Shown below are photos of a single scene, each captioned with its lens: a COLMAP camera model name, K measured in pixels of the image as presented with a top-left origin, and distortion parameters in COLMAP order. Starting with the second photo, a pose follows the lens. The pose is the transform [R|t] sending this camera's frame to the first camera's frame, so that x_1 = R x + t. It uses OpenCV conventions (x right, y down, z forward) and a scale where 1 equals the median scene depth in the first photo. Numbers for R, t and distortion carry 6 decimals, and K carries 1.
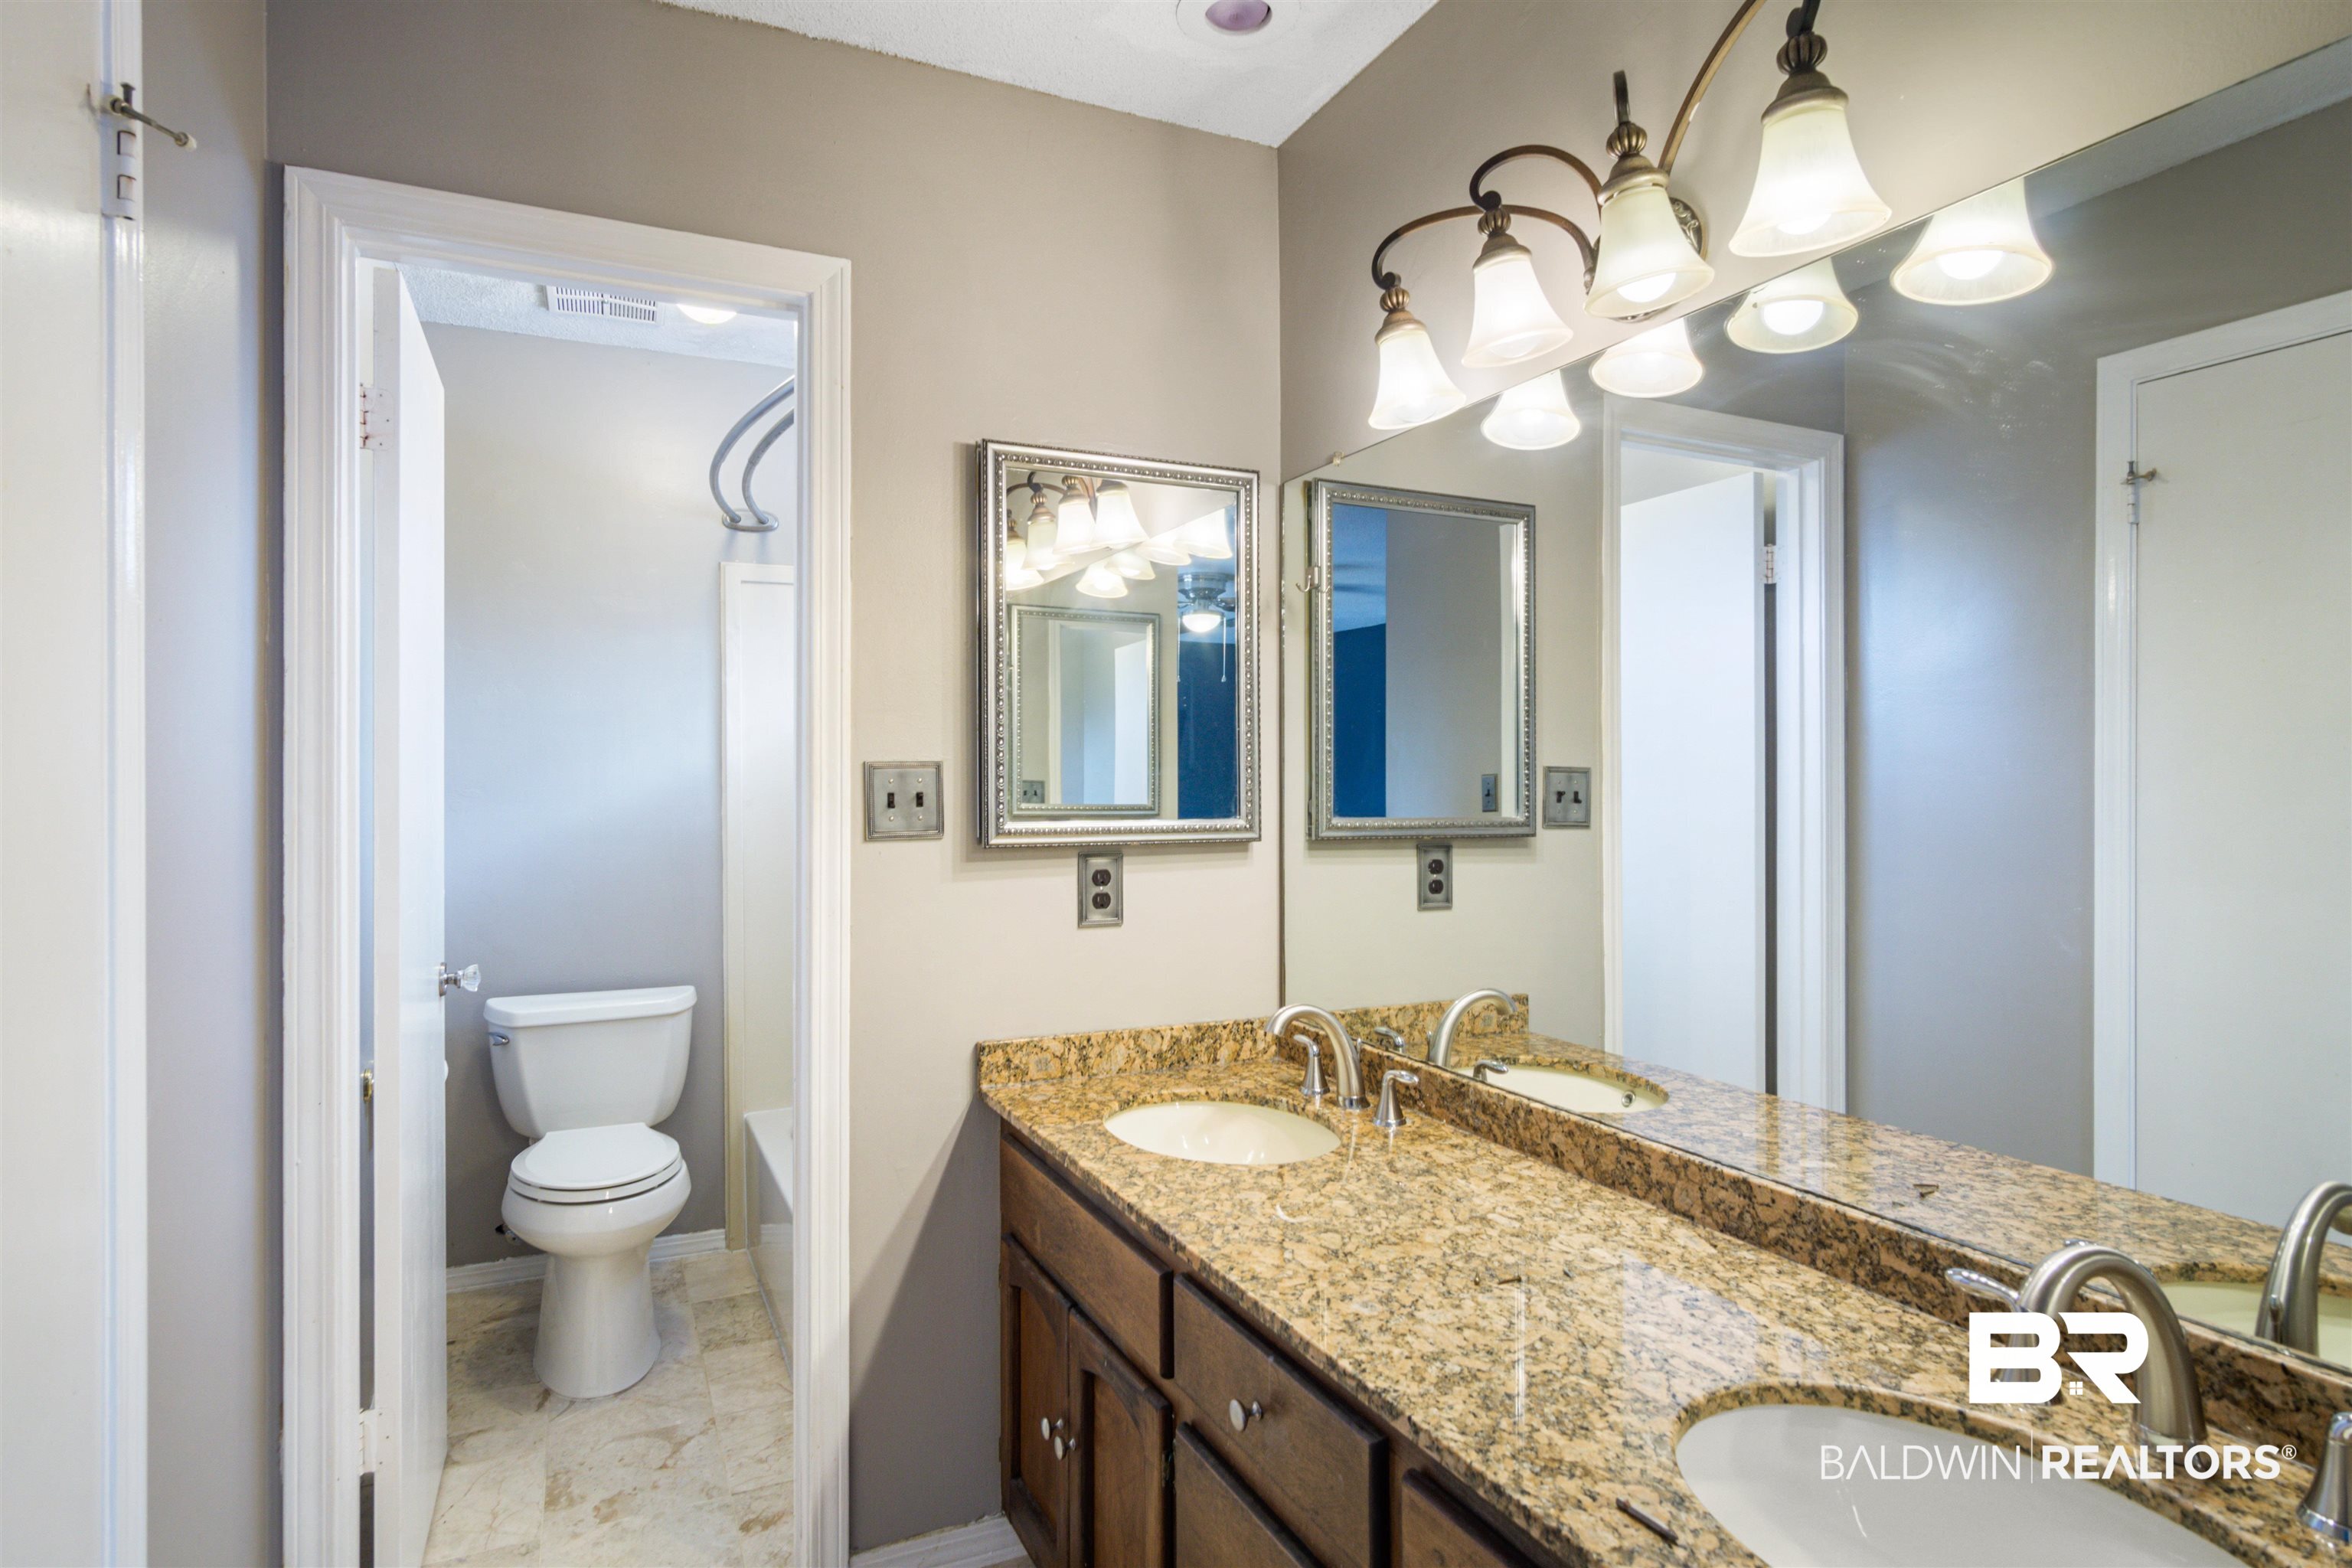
lens RADIAL K [[1258.3, 0, 1172.1], [0, 1258.3, 788.1], [0, 0, 1]] dist [-0.009967, 0.004599]
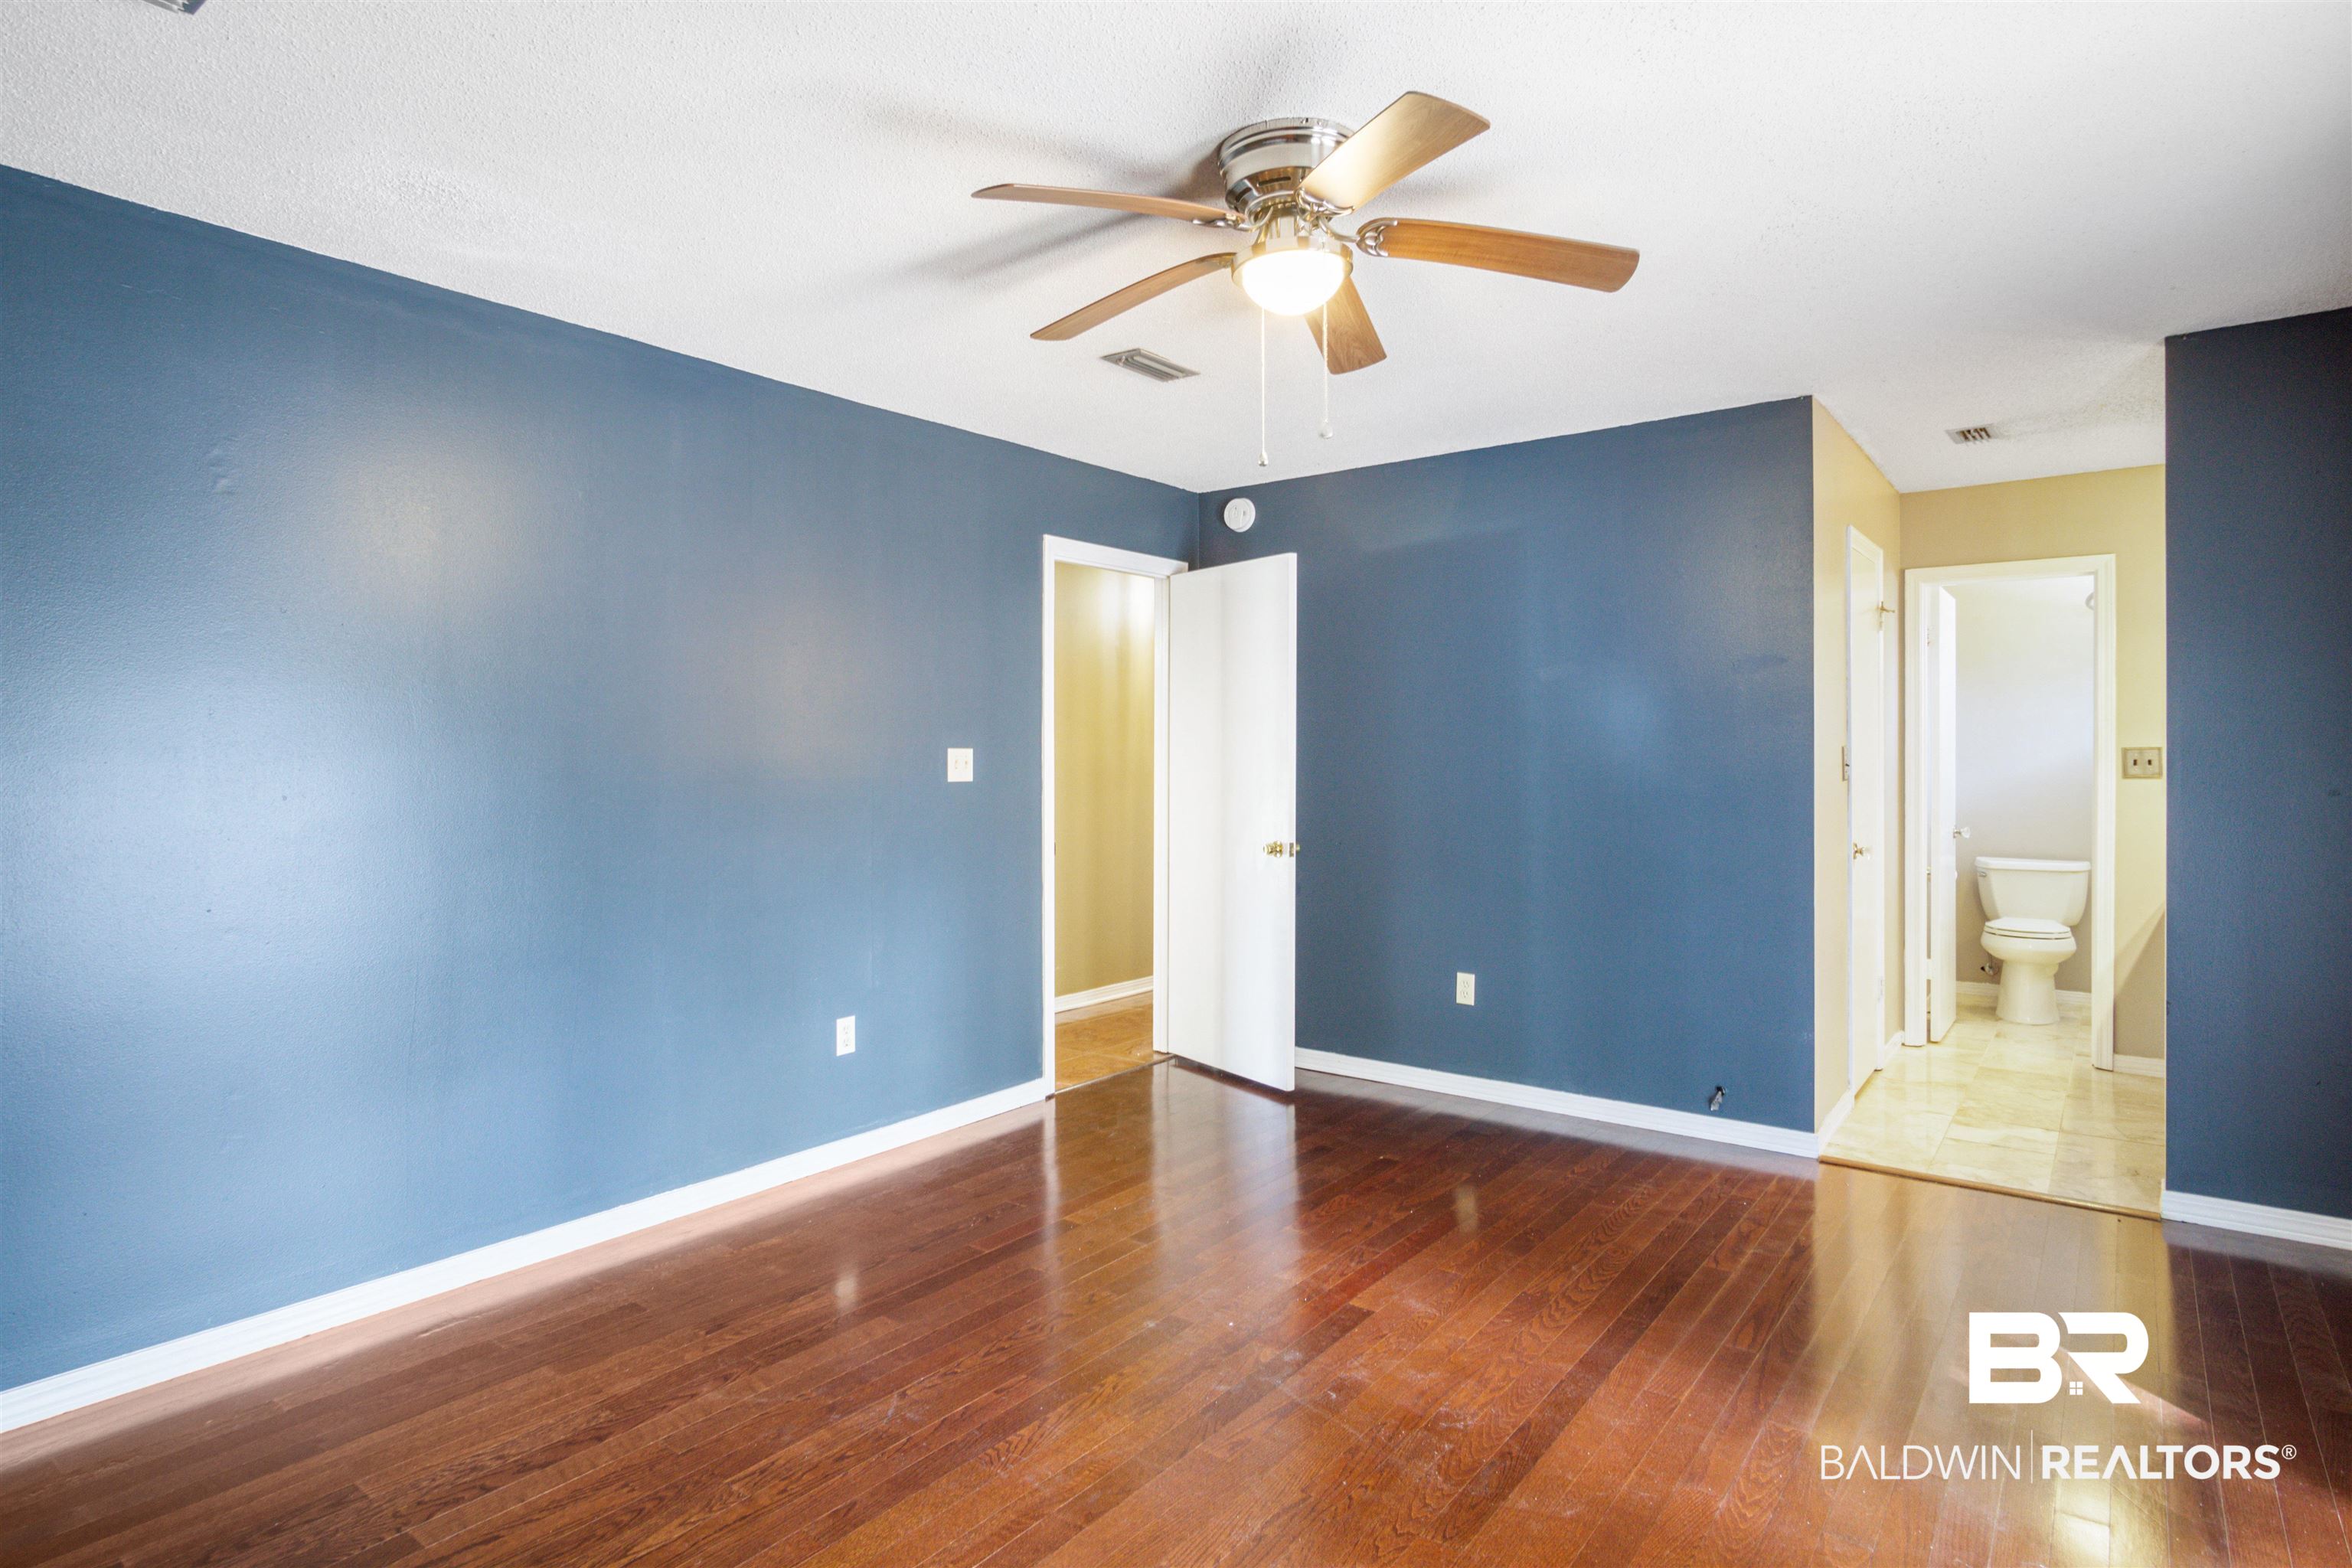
lens RADIAL K [[1258.3, 0, 1169.6], [0, 1258.3, 770.5], [0, 0, 1]] dist [-0.009967, 0.004599]
pose [[0.467111, 0.008012, -0.884162, 1.080543], [0.009185, 0.999861, 0.013913, -0.026650], [0.884151, -0.014620, 0.466972, -1.866128]]
